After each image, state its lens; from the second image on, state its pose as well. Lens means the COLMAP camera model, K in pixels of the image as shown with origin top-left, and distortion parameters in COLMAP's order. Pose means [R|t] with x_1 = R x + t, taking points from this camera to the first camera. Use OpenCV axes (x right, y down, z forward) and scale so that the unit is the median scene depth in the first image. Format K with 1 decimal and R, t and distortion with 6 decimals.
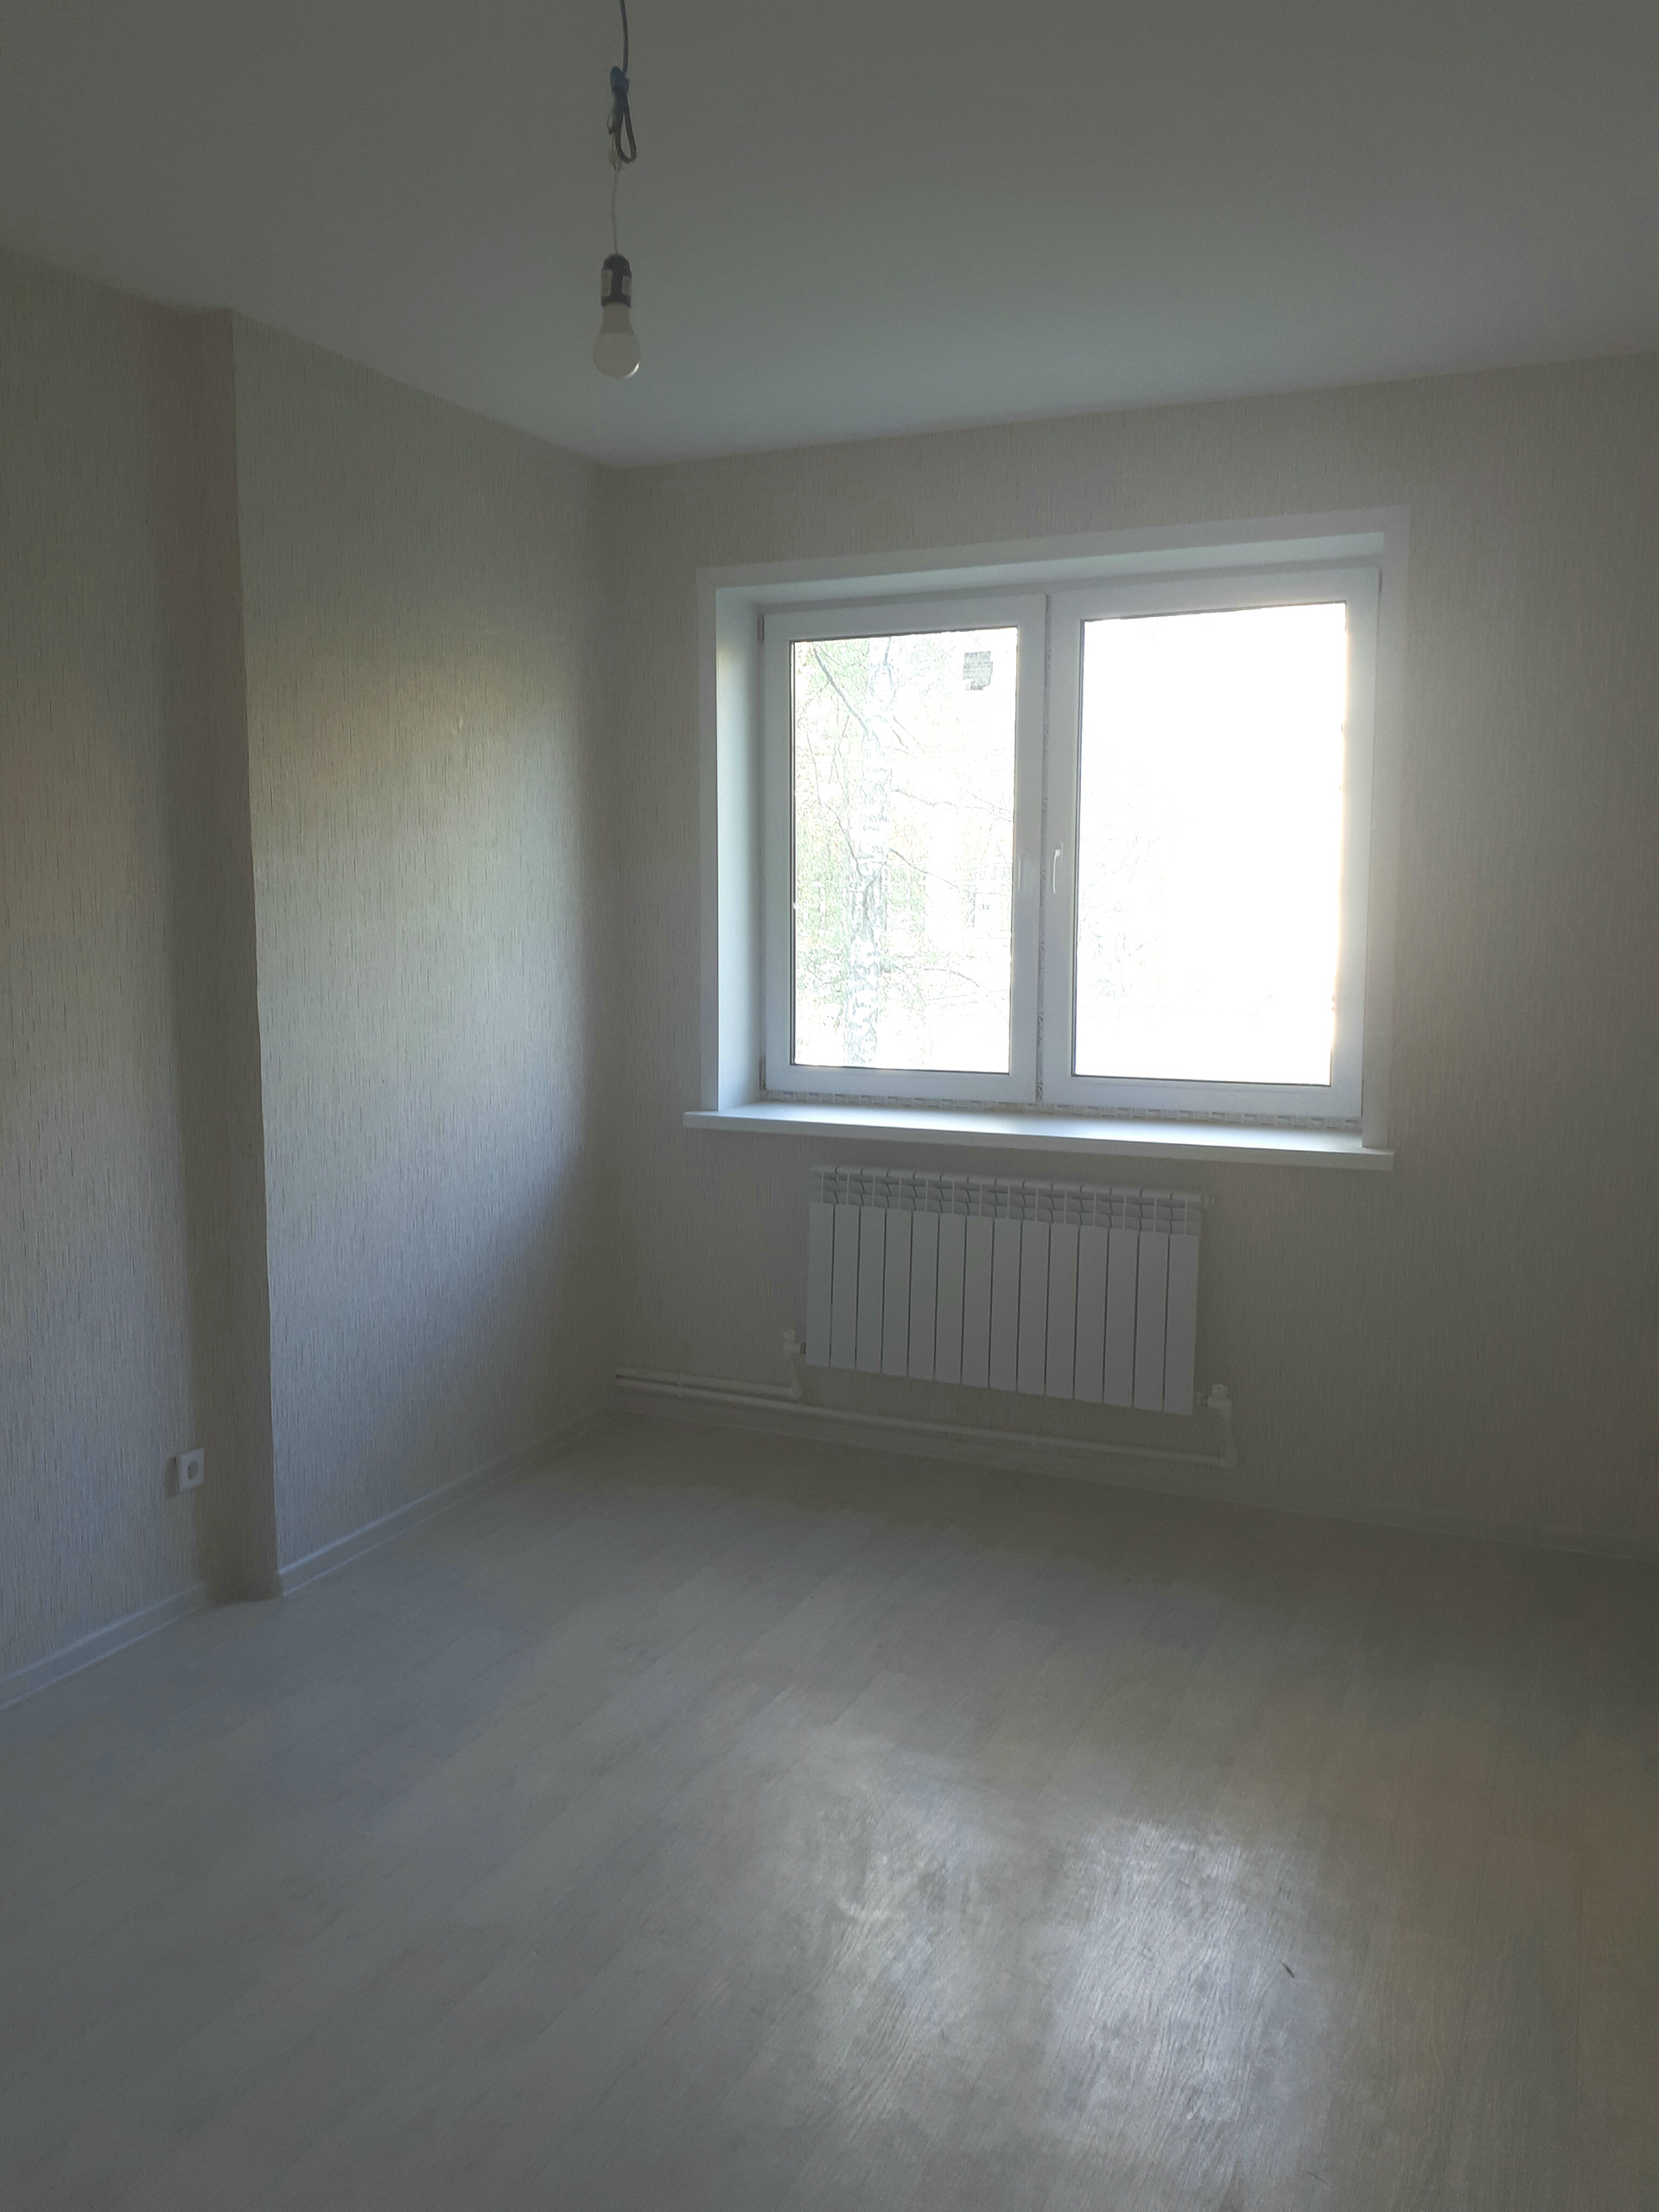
lens RADIAL K [[1817.9, 0, 824.2], [0, 1817.9, 1039.8], [0, 0, 1]] dist [0.223514, -0.566410]
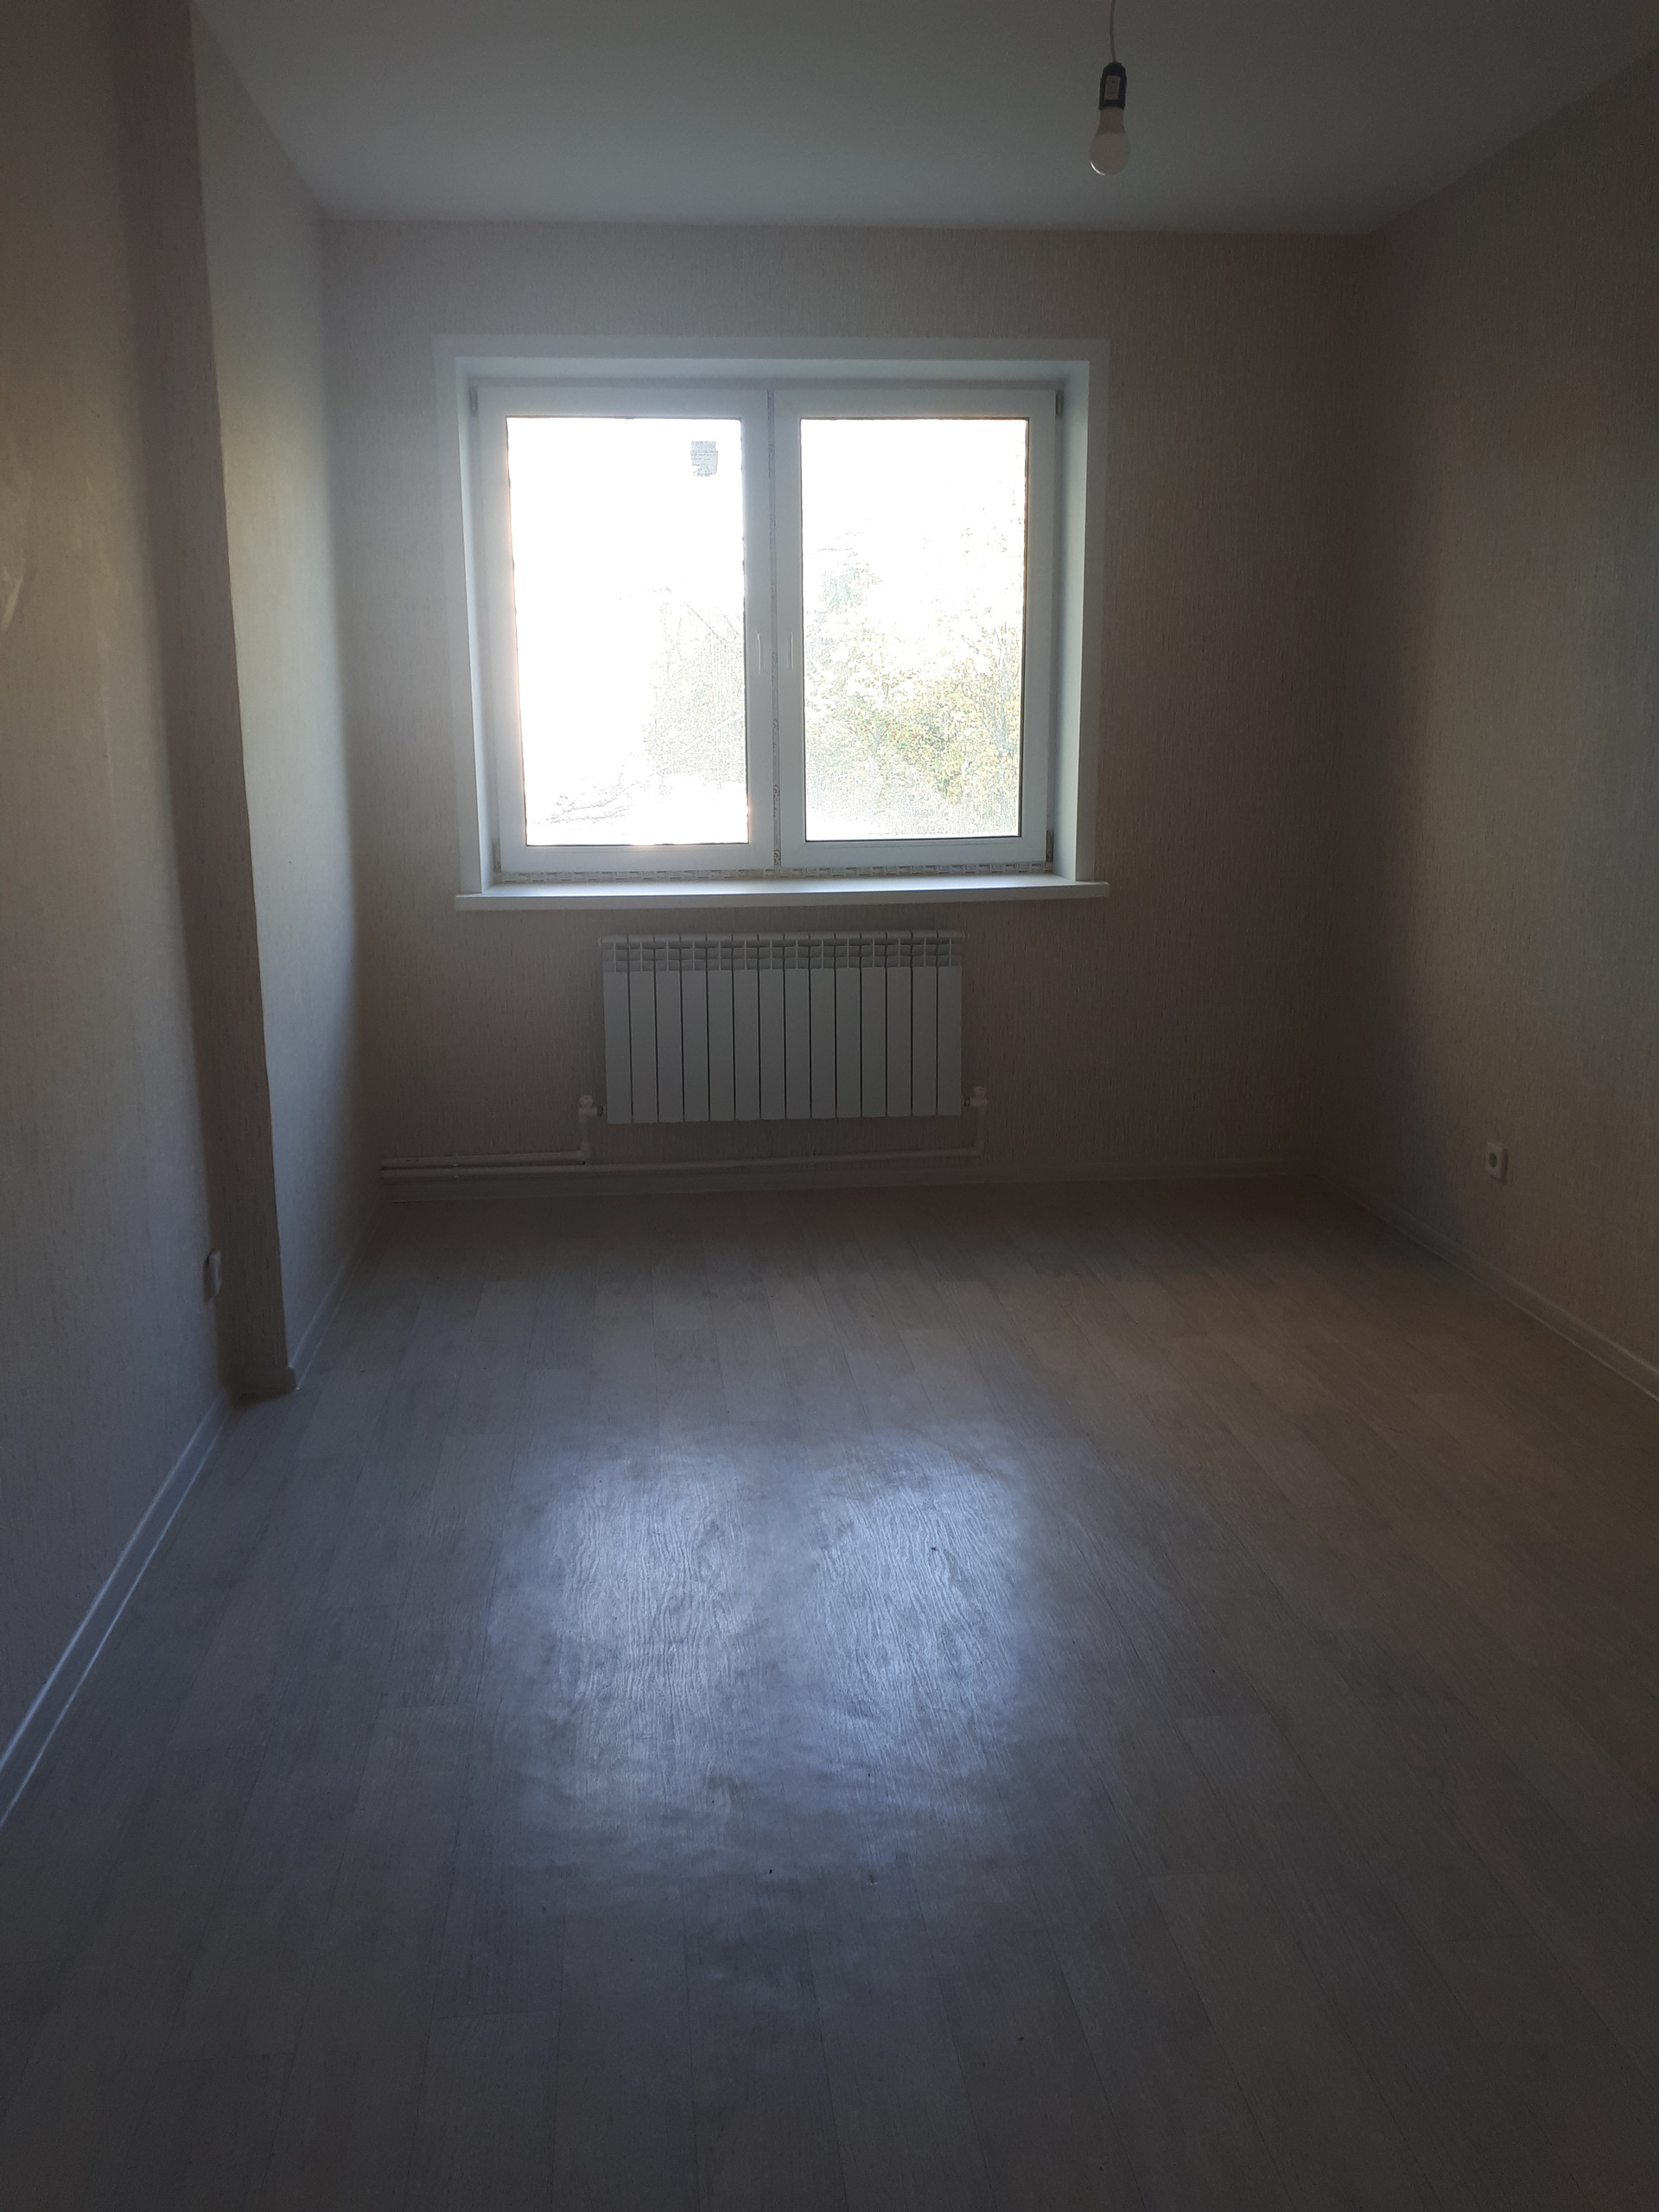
lens RADIAL K [[1817.9, 0, 824.2], [0, 1817.9, 1039.8], [0, 0, 1]] dist [0.223514, -0.566410]
pose [[0.858872, -0.097676, 0.502790, -0.430056], [0.053156, 0.993345, 0.102174, 0.026801], [-0.509424, -0.061028, 0.858349, 0.027715]]
